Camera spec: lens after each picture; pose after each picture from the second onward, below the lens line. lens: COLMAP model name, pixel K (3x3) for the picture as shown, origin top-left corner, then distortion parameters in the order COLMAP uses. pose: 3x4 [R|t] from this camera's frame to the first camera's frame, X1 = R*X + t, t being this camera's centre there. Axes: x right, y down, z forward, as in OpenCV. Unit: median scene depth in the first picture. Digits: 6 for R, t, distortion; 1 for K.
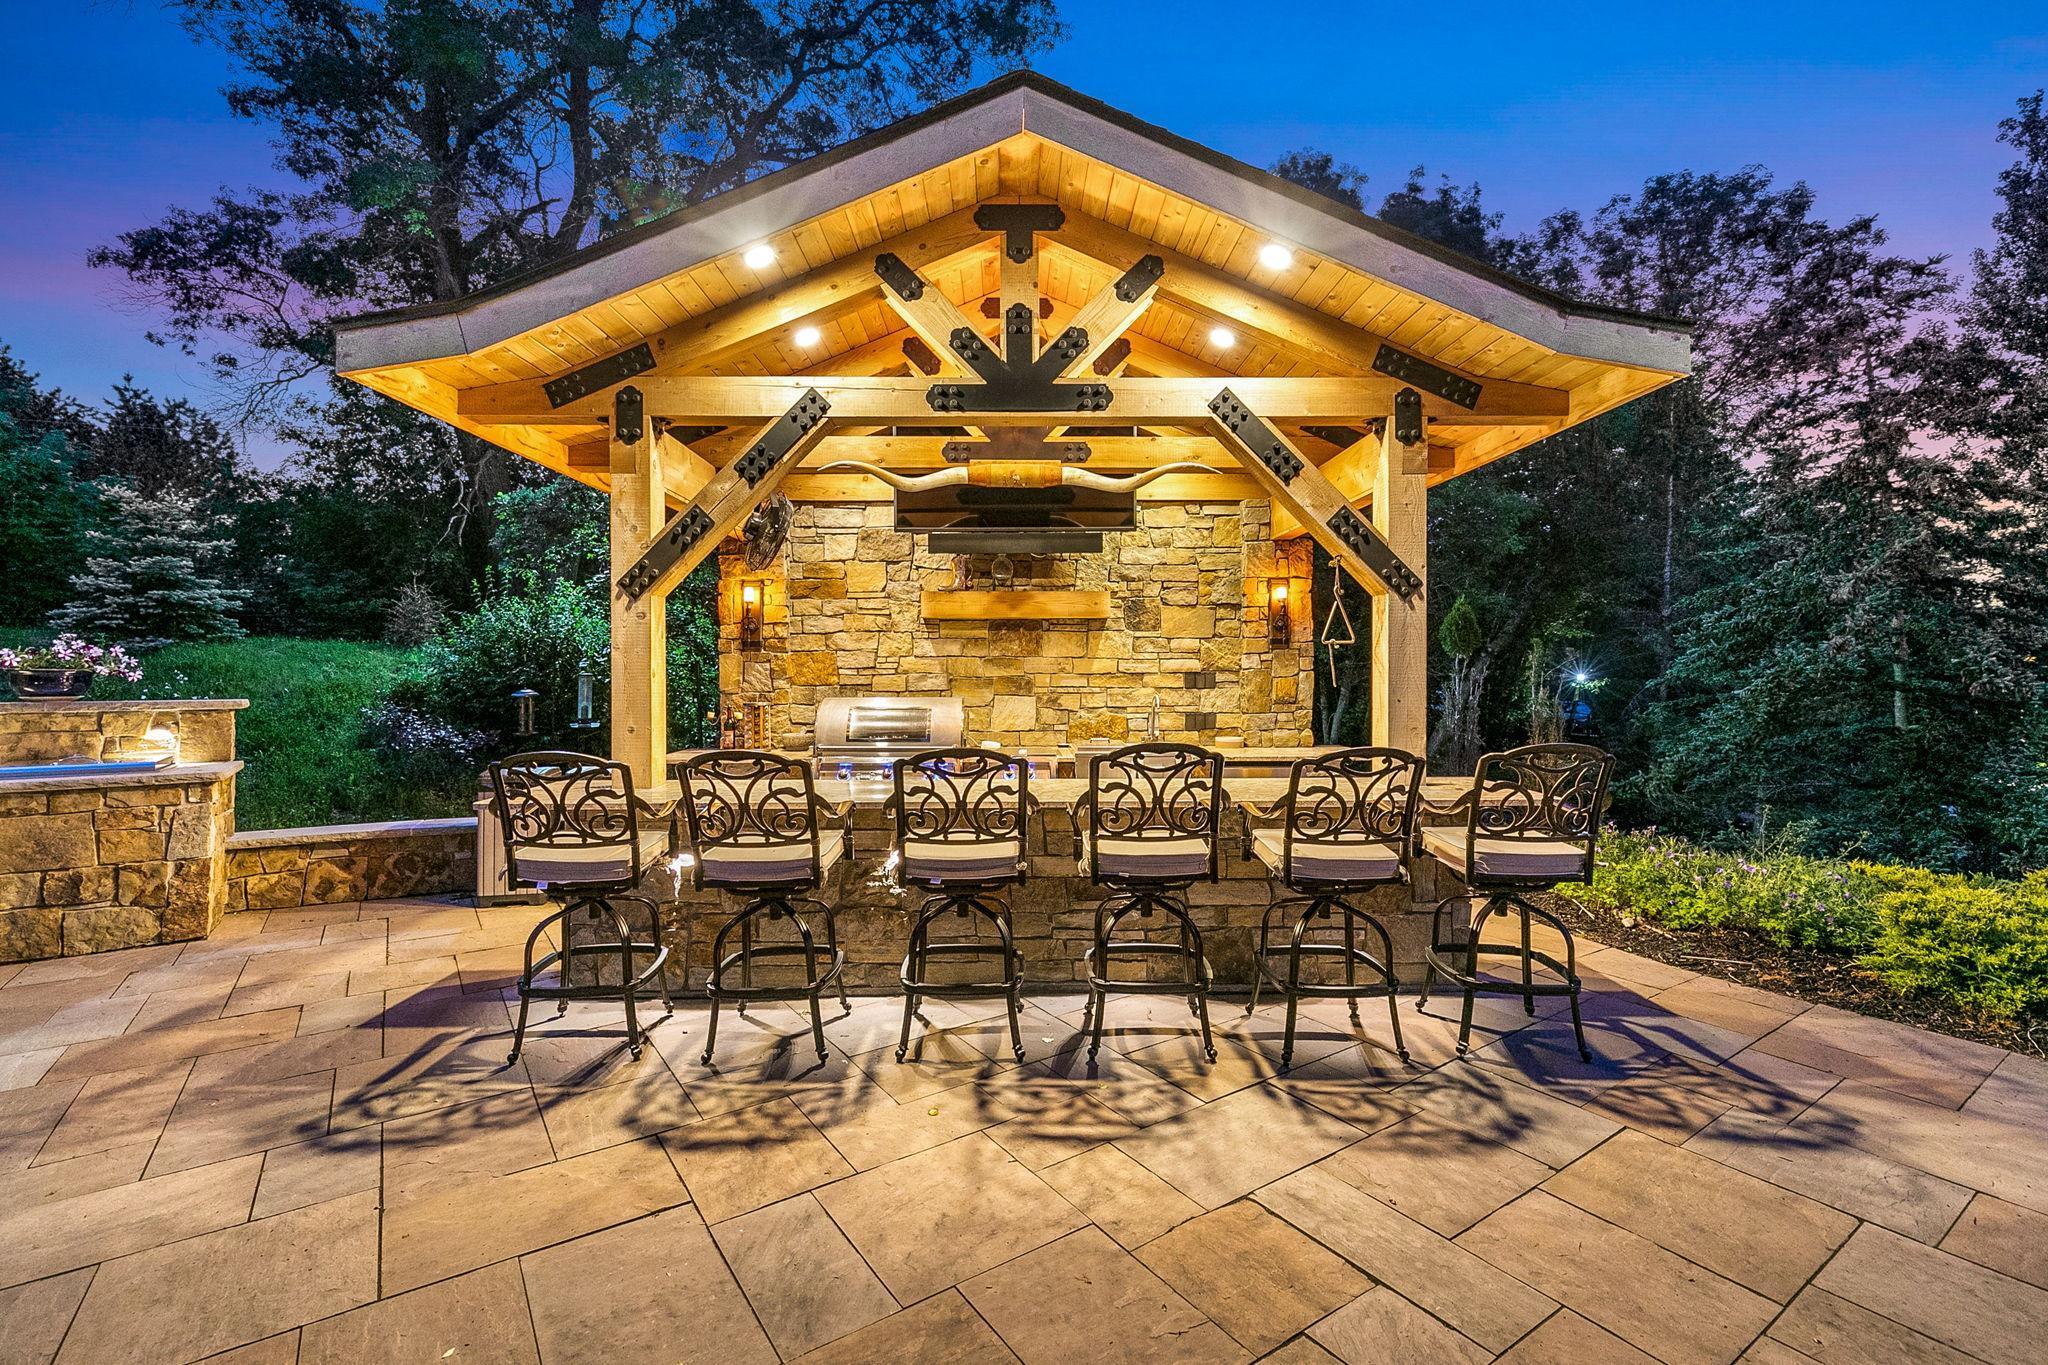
lens RADIAL K [[842.7, 0, 1027.6], [0, 842.7, 672.2], [0, 0, 1]] dist [0.003920, 0.000297]
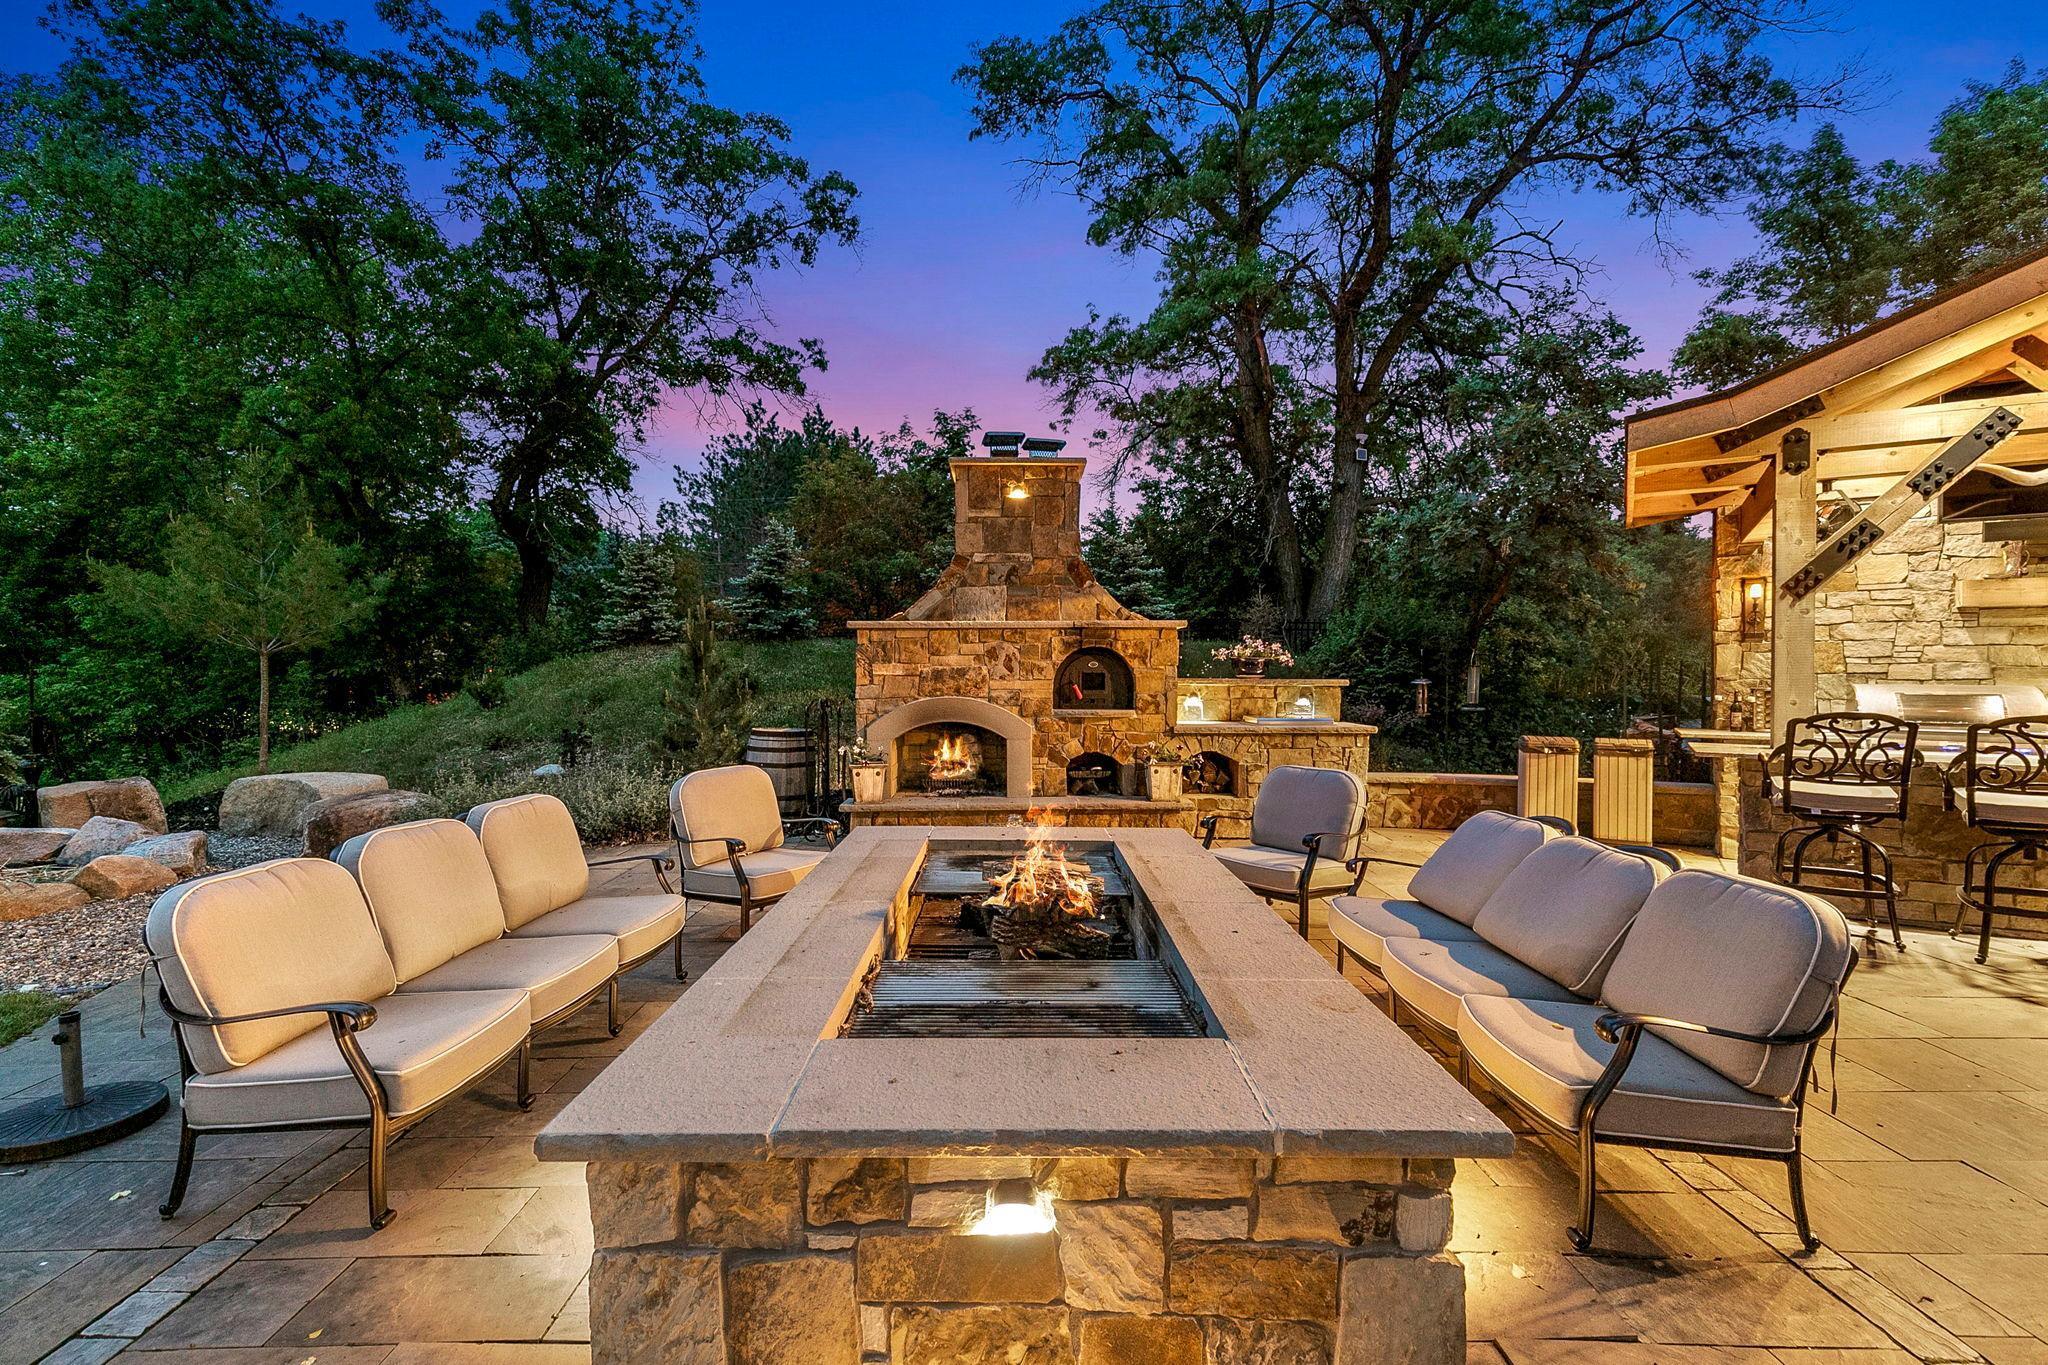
lens RADIAL K [[904.7, 0, 1024.0], [0, 904.7, 682.5], [0, 0, 1]] dist [0.000955, -0.000840]
pose [[0.845775, 0.010952, -0.533427, -0.500260], [-0.005815, 0.999919, 0.011309, 0.020607], [0.533508, -0.006463, 0.845770, -0.518860]]
